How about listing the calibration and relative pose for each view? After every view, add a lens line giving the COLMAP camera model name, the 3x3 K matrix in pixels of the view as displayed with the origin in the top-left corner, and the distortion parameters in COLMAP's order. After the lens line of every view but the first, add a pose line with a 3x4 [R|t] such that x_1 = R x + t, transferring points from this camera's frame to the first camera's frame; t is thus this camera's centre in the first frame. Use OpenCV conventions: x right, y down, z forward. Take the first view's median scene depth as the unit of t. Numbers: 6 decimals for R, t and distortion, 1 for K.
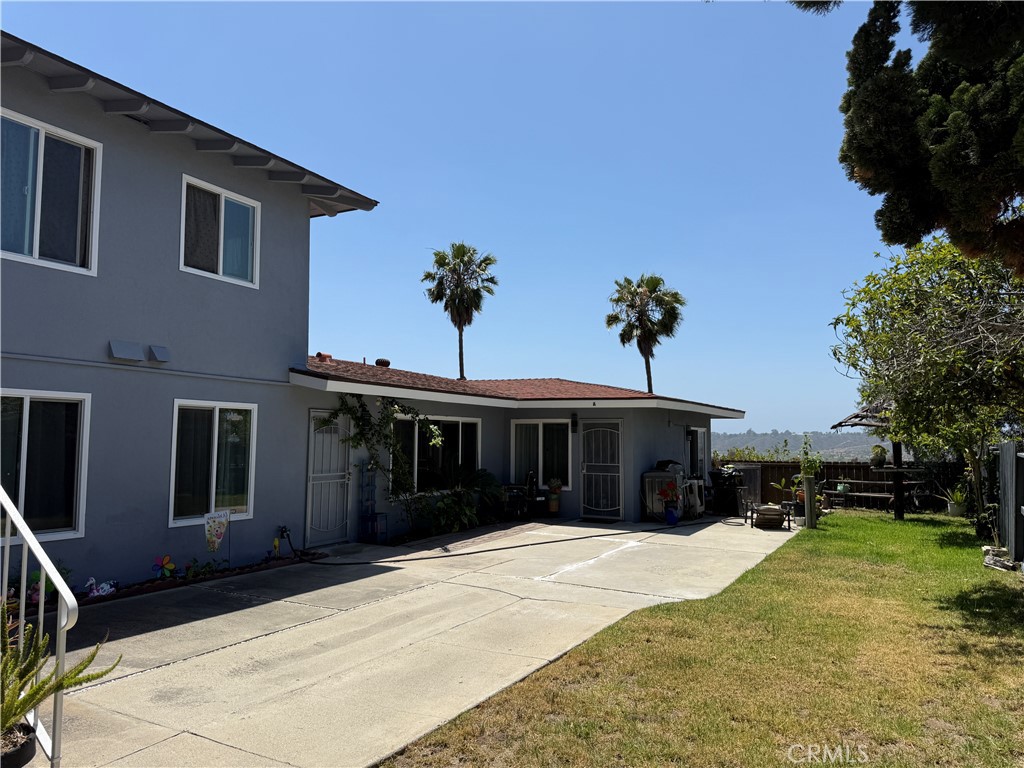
lens RADIAL K [[726.1, 0, 504.8], [0, 726.1, 386.7], [0, 0, 1]] dist [0.074725, -0.088687]
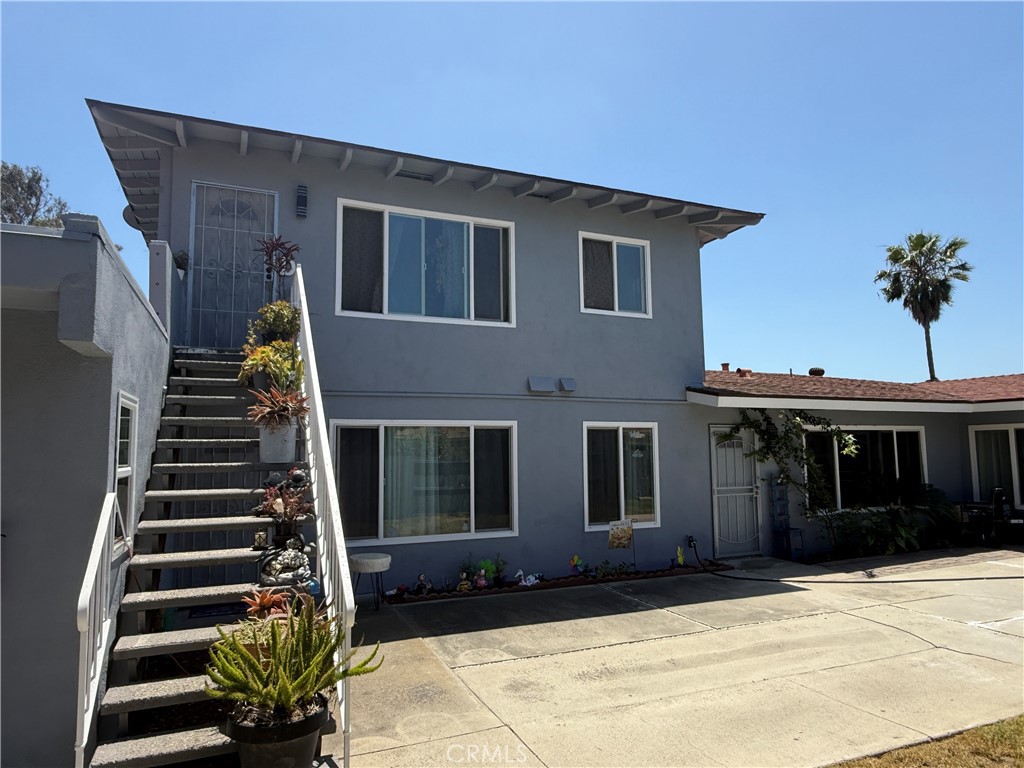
lens RADIAL K [[658.1, 0, 514.2], [0, 658.1, 384.9], [0, 0, 1]] dist [0.008576, -0.001210]
pose [[0.791127, -0.074847, -0.607055, 0.101750], [0.061058, 0.997191, -0.043376, -0.003054], [0.608597, -0.002750, 0.793475, 0.093560]]
